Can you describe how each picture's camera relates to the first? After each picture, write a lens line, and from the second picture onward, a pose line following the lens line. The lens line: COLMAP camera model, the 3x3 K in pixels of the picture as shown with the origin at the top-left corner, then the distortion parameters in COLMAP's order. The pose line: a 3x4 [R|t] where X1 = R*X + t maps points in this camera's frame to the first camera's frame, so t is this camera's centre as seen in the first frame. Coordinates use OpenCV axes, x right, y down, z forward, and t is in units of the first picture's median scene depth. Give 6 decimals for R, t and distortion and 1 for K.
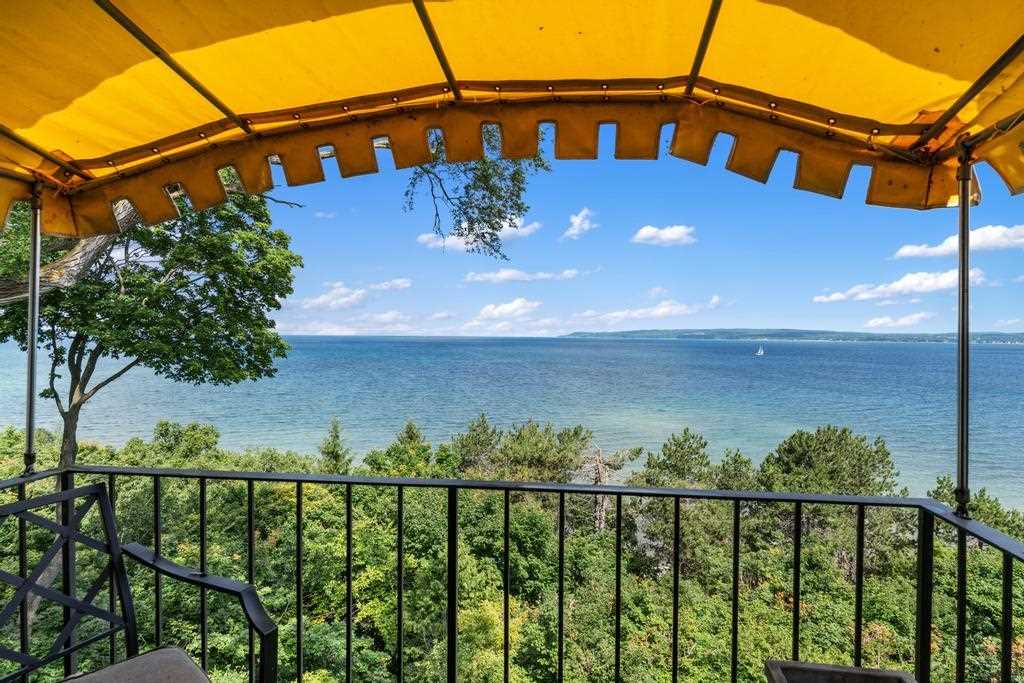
lens RADIAL K [[560.4, 0, 522.0], [0, 560.4, 339.7], [0, 0, 1]] dist [0.001184, -0.002271]
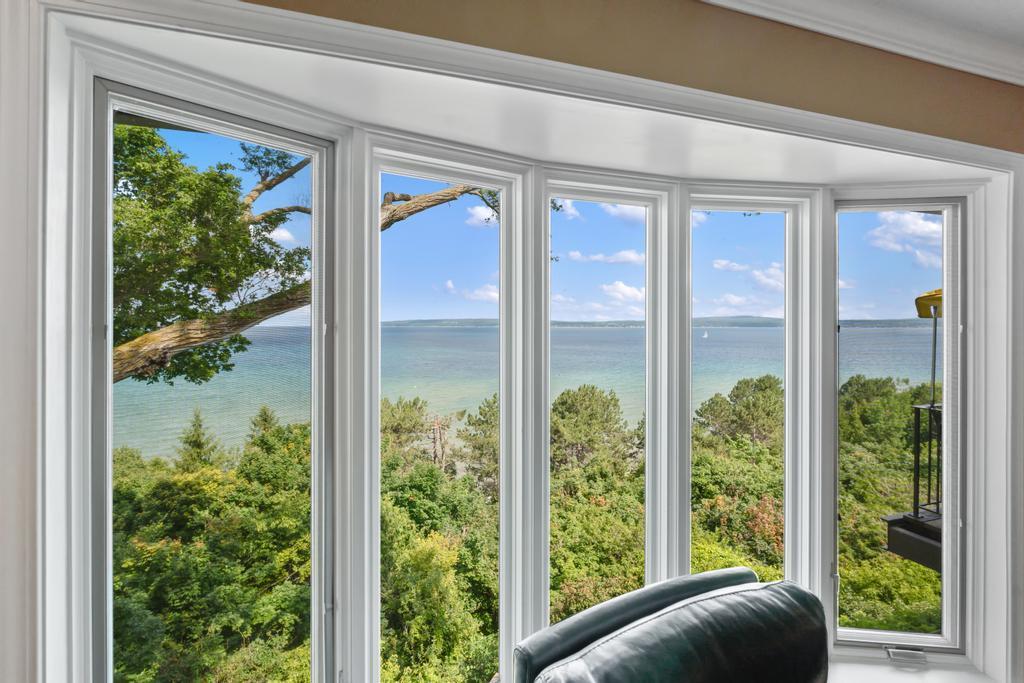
lens RADIAL K [[459.5, 0, 473.3], [0, 459.5, 327.1], [0, 0, 1]] dist [-0.003906, 0.000577]
pose [[0.906444, -0.011079, 0.422181, -0.324091], [0.010465, 0.999938, 0.003771, -0.012641], [-0.422197, 0.001000, 0.906504, 0.008172]]
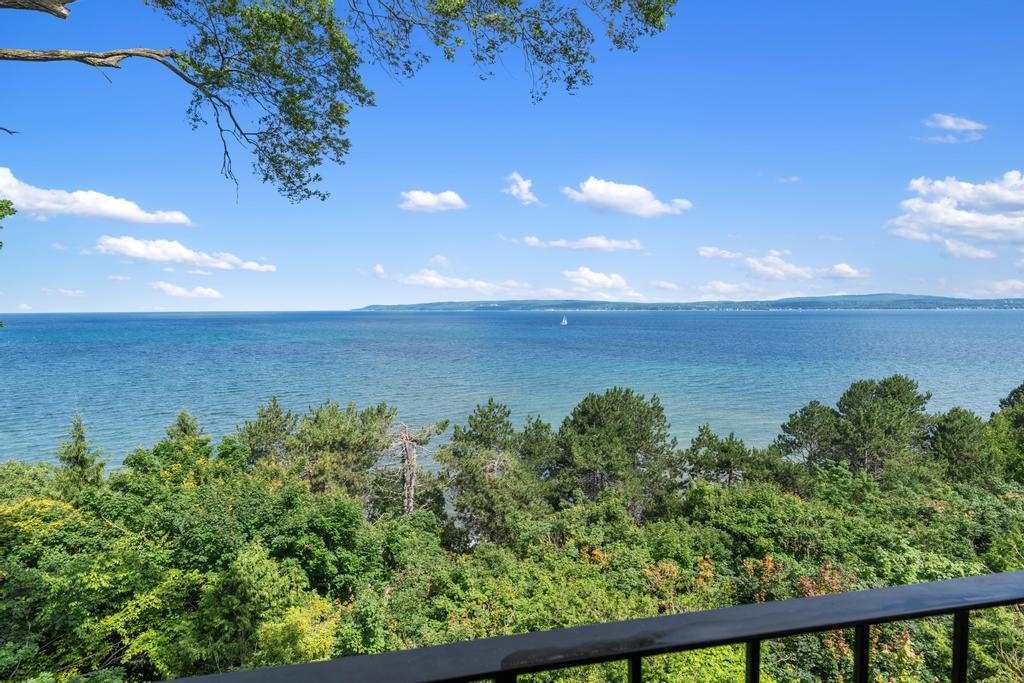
lens RADIAL K [[560.4, 0, 501.2], [0, 560.4, 339.6], [0, 0, 1]] dist [0.001184, -0.002271]
pose [[0.944760, -0.031939, 0.326204, -0.022931], [0.016123, 0.998565, 0.051075, 0.000111], [-0.327367, -0.042994, 0.943919, 0.058705]]
